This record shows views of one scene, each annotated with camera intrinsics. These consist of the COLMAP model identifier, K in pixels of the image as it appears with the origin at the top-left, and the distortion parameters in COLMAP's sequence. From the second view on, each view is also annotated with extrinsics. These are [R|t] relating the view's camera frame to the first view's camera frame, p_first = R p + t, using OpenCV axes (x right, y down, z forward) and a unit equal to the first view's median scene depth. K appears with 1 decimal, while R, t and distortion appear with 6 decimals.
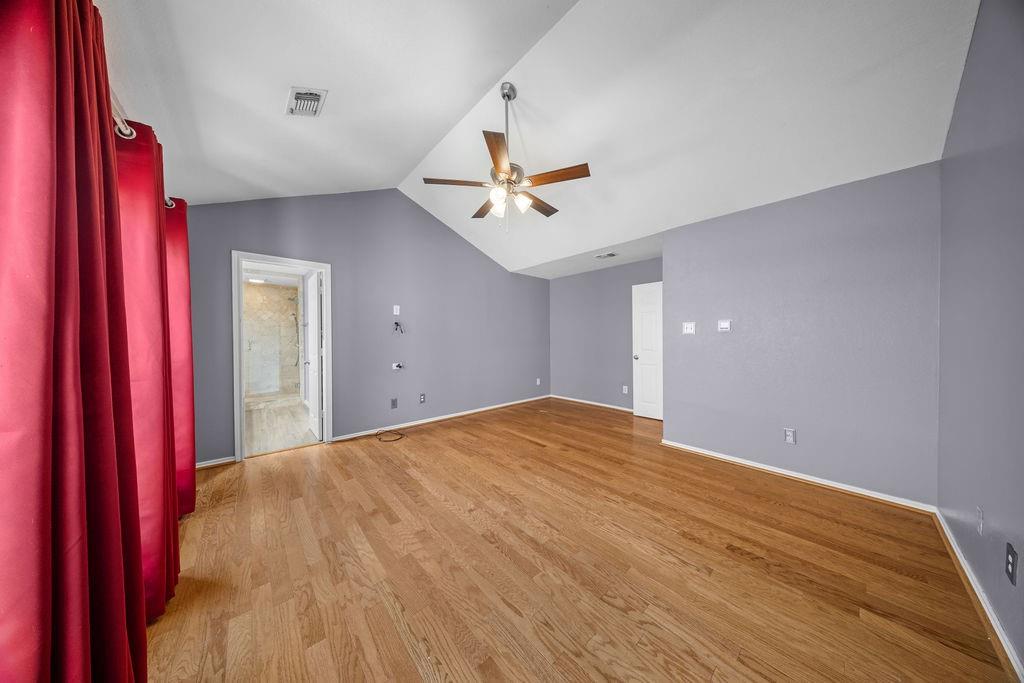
lens RADIAL K [[300.2, 0, 515.6], [0, 300.2, 342.4], [0, 0, 1]] dist [0.003552, -0.001988]
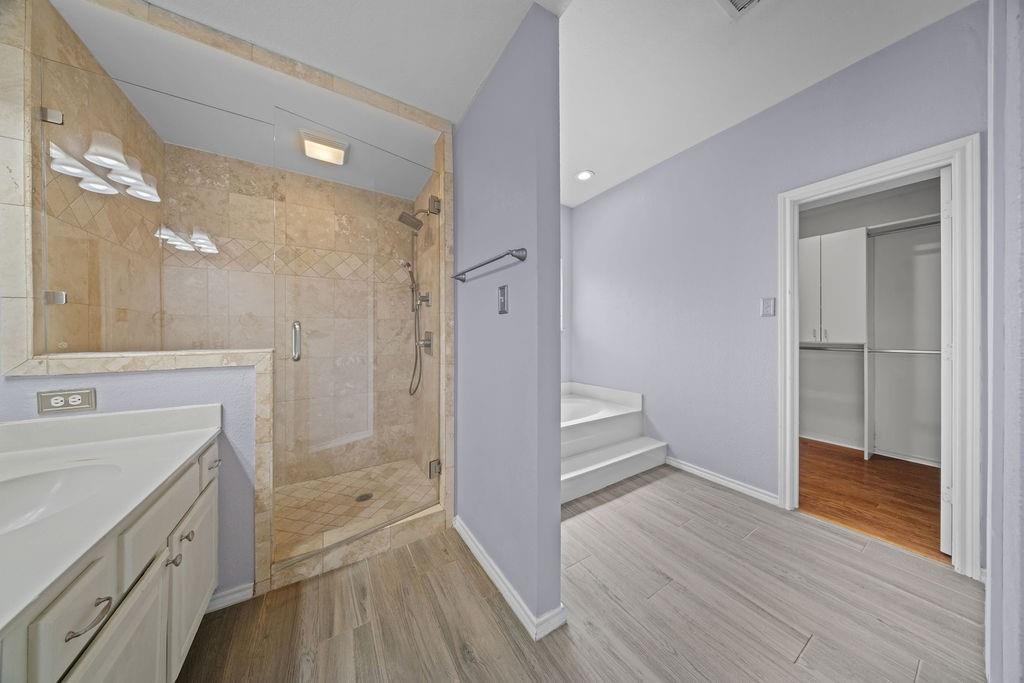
lens RADIAL K [[300.2, 0, 510.9], [0, 300.2, 333.8], [0, 0, 1]] dist [0.003552, -0.001988]
pose [[0.986190, 0.000626, -0.165615, -0.636670], [-0.003202, 0.999878, -0.015290, 0.004818], [0.165586, 0.015609, 0.986072, 0.748844]]
